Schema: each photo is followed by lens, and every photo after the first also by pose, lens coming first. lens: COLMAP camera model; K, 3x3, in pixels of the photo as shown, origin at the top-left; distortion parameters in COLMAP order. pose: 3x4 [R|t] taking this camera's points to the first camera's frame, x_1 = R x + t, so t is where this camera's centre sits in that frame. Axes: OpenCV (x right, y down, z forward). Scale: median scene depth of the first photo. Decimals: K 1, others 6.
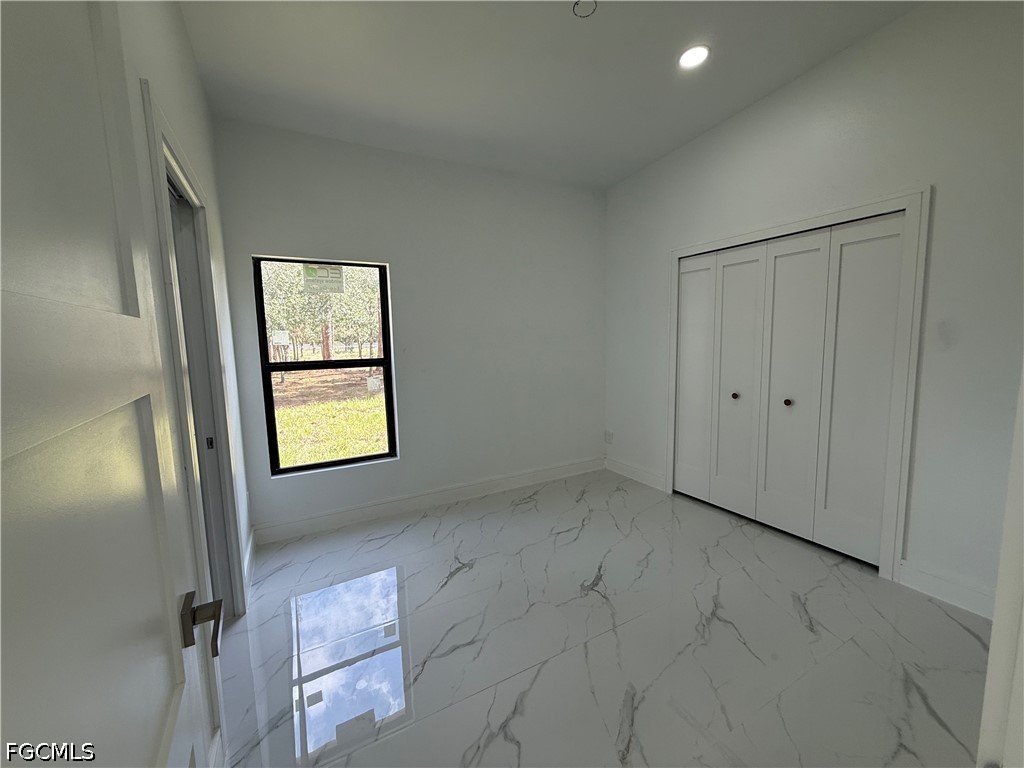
lens RADIAL K [[409.7, 0, 511.6], [0, 409.7, 384.7], [0, 0, 1]] dist [0.004005, 0.000510]
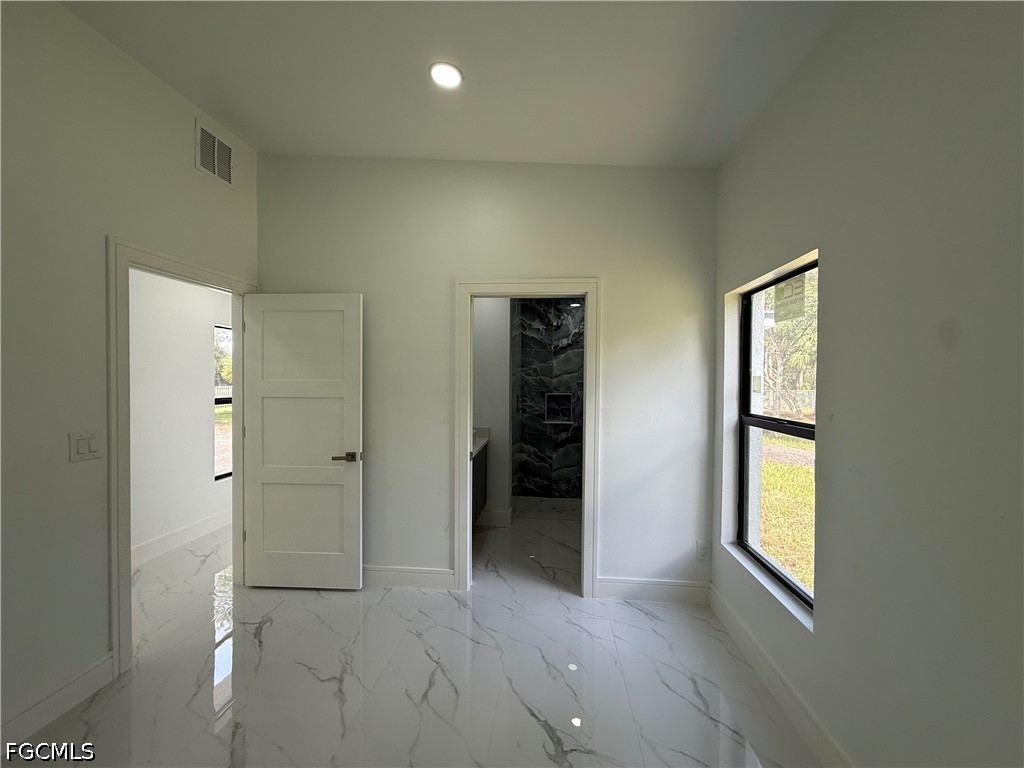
lens RADIAL K [[409.7, 0, 514.9], [0, 409.7, 389.1], [0, 0, 1]] dist [0.004005, 0.000510]
pose [[-0.567613, 0.028877, -0.822789, 0.371917], [-0.082788, 0.992317, 0.091940, -0.142086], [0.819123, 0.120303, -0.560861, 1.064745]]
